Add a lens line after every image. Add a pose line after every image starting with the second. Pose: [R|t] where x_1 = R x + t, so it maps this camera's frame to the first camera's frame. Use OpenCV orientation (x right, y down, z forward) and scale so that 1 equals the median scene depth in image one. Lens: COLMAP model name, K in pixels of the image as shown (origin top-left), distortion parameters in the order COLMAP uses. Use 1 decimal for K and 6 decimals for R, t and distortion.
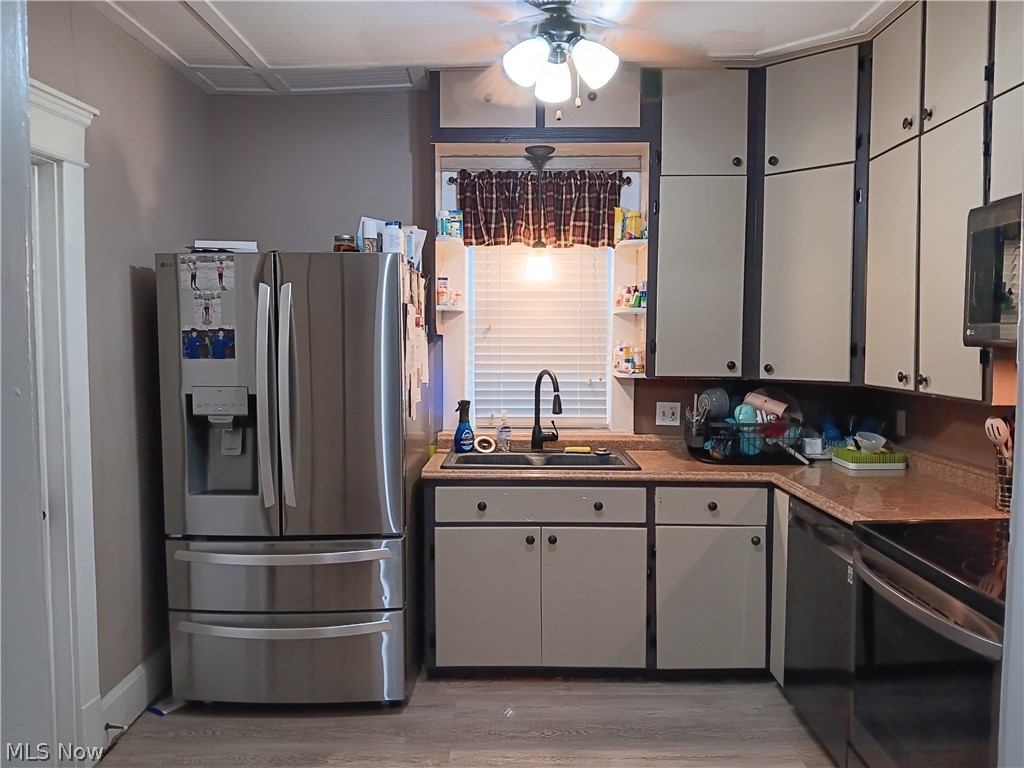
lens RADIAL K [[808.0, 0, 514.5], [0, 808.0, 390.1], [0, 0, 1]] dist [0.094648, -0.177753]
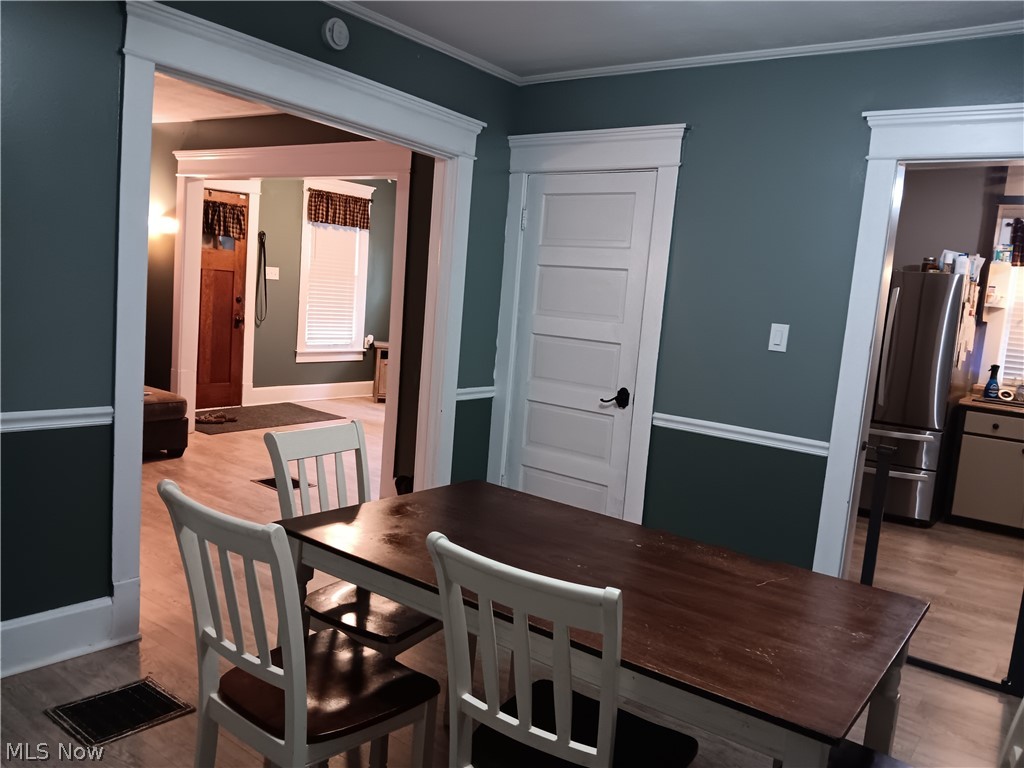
lens RADIAL K [[808.0, 0, 514.5], [0, 808.0, 390.1], [0, 0, 1]] dist [0.094648, -0.177753]
pose [[0.806985, 0.140734, -0.573558, 0.104750], [-0.120783, 0.989993, 0.072976, 0.060414], [0.578089, 0.010385, 0.815908, -0.865373]]
